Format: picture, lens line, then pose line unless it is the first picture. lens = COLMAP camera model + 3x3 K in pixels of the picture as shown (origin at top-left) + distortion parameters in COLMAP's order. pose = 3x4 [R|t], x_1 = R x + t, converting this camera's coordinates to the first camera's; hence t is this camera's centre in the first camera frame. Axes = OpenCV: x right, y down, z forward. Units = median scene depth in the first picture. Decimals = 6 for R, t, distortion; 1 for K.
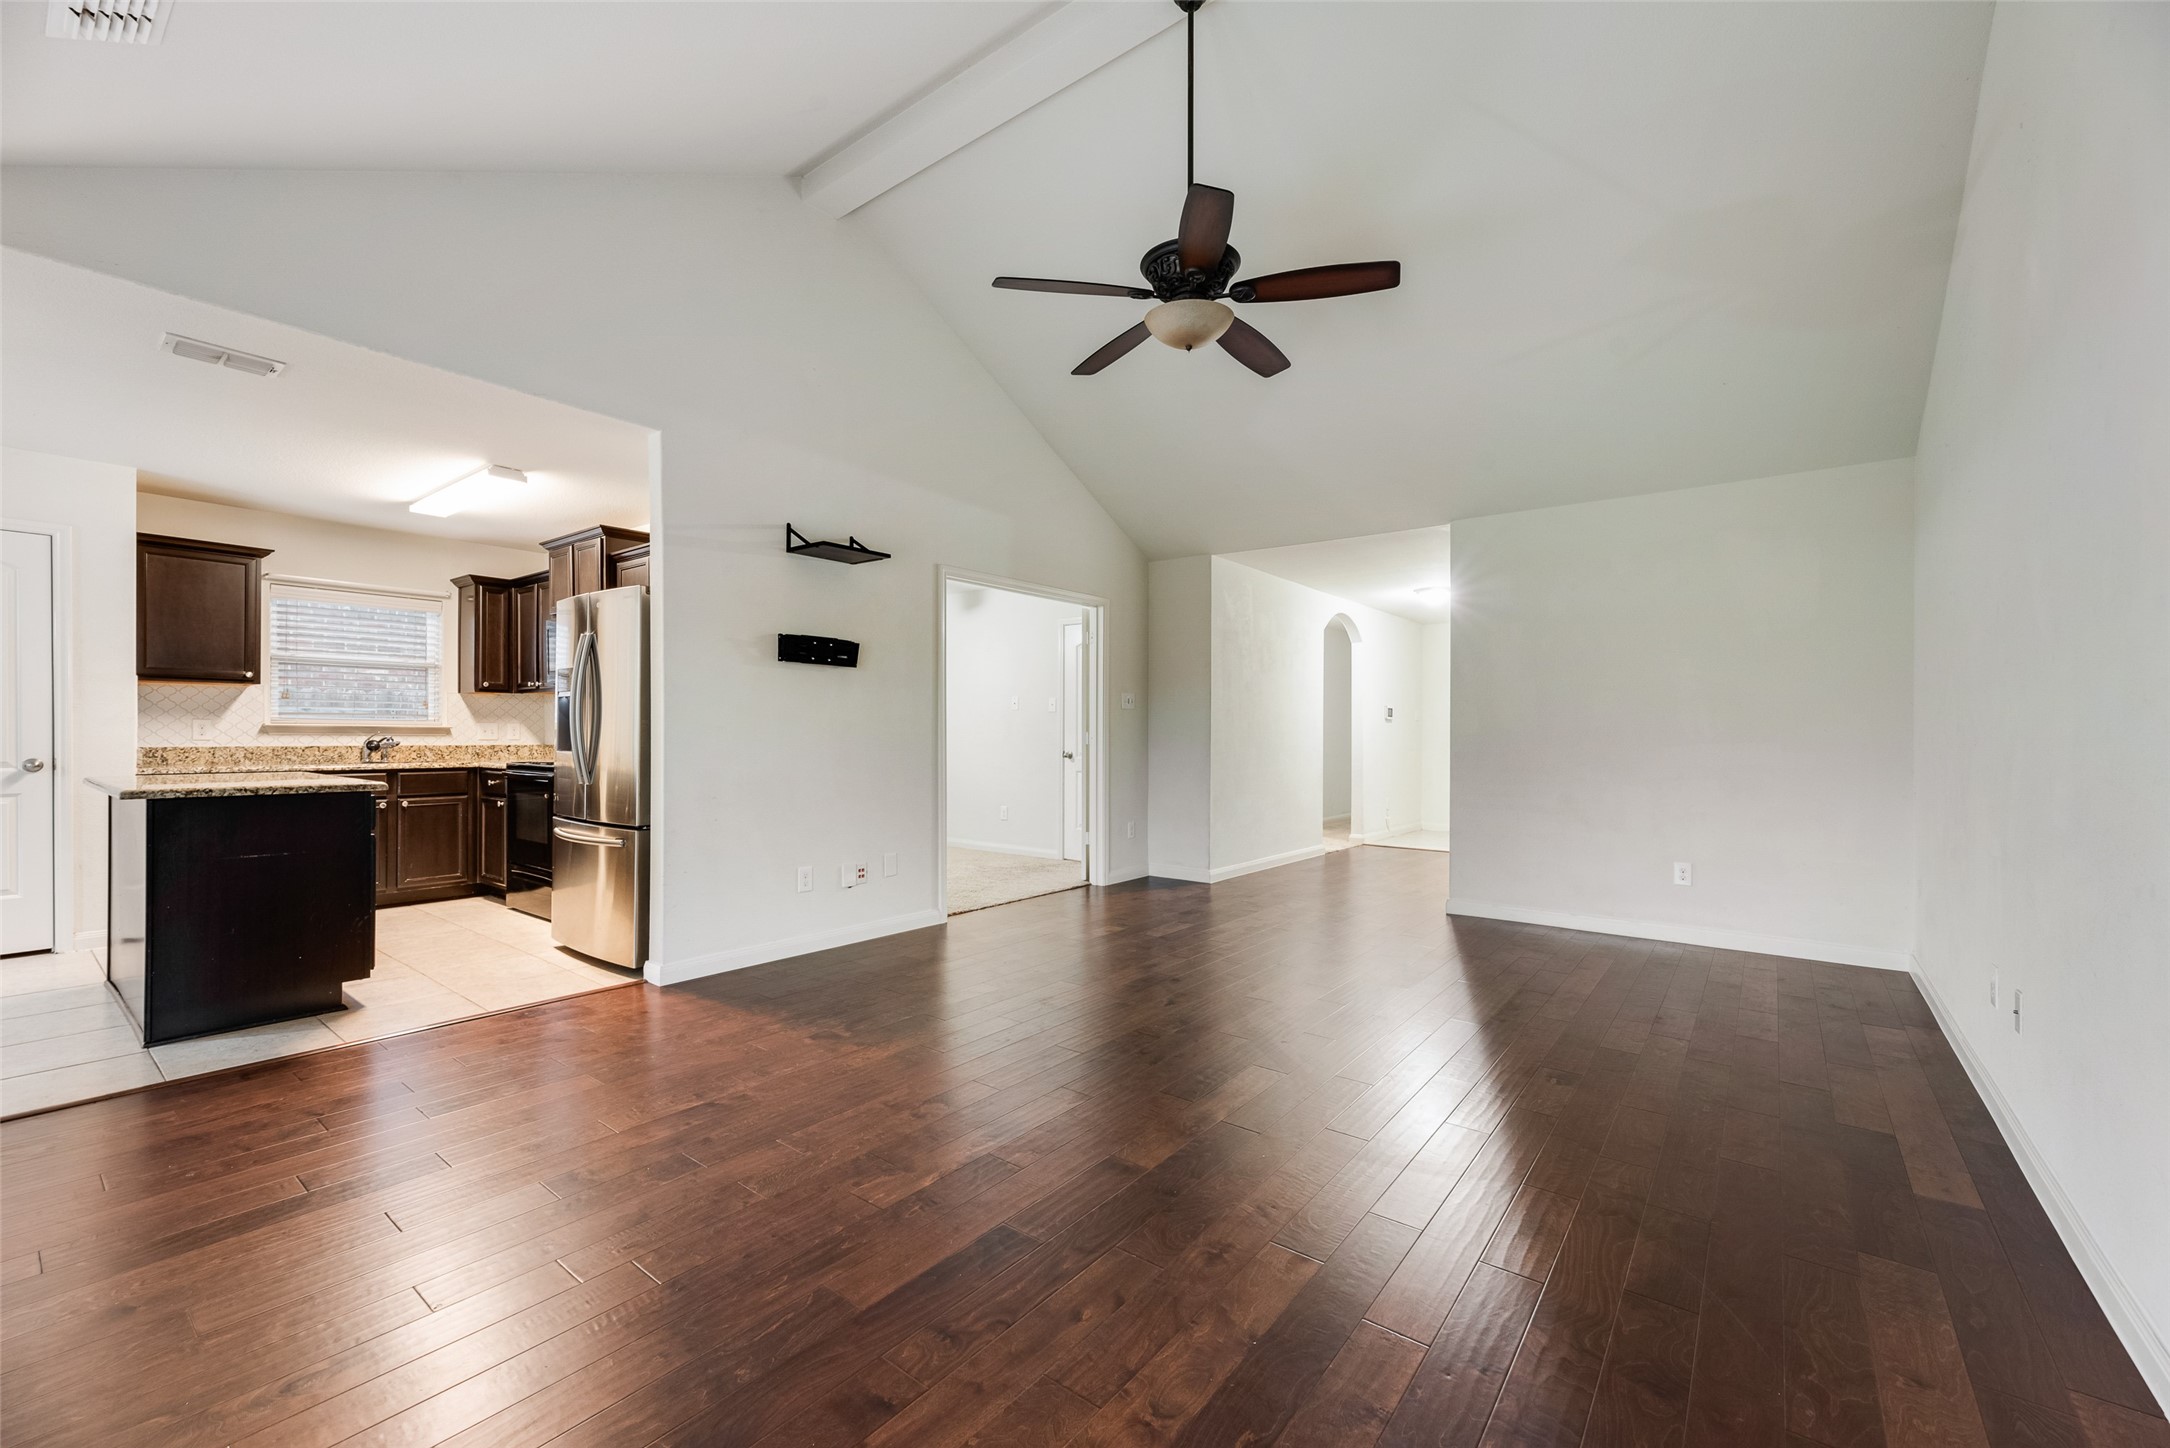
lens RADIAL K [[873.5, 0, 1090.3], [0, 873.5, 756.9], [0, 0, 1]] dist [0.001279, -0.000029]
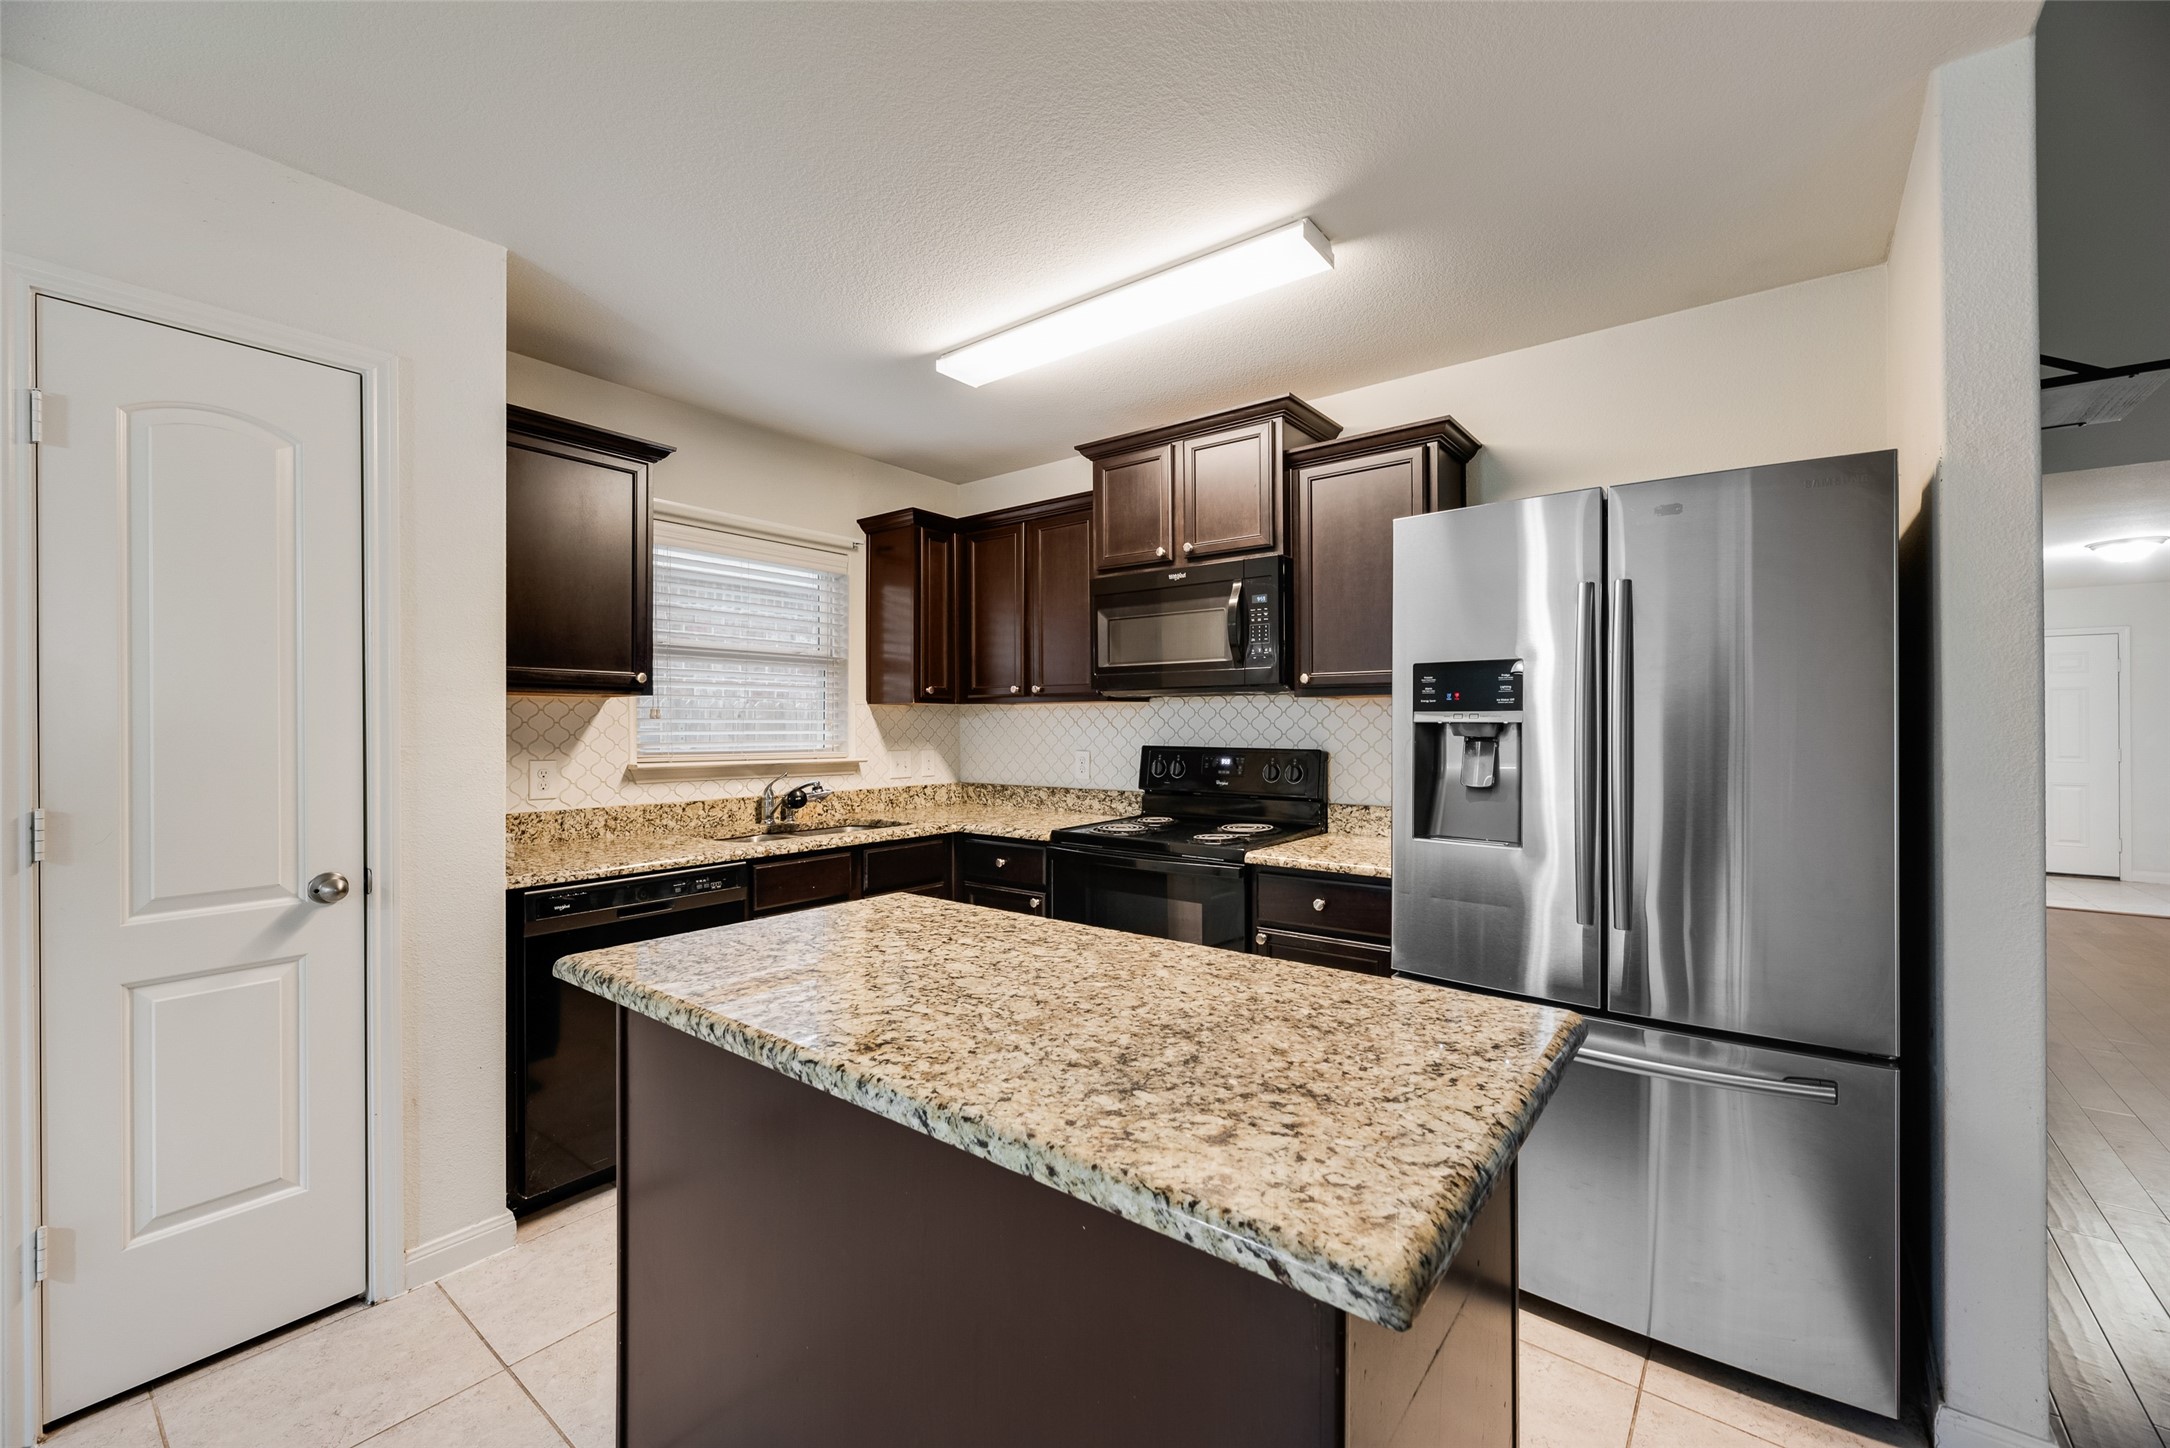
lens RADIAL K [[873.7, 0, 1088.7], [0, 873.7, 748.5], [0, 0, 1]] dist [0.000574, 0.000049]
pose [[0.999983, -0.004749, -0.003317, -0.671098], [0.004746, 0.999988, -0.000854, -0.047925], [0.003321, 0.000839, 0.999994, 0.456709]]
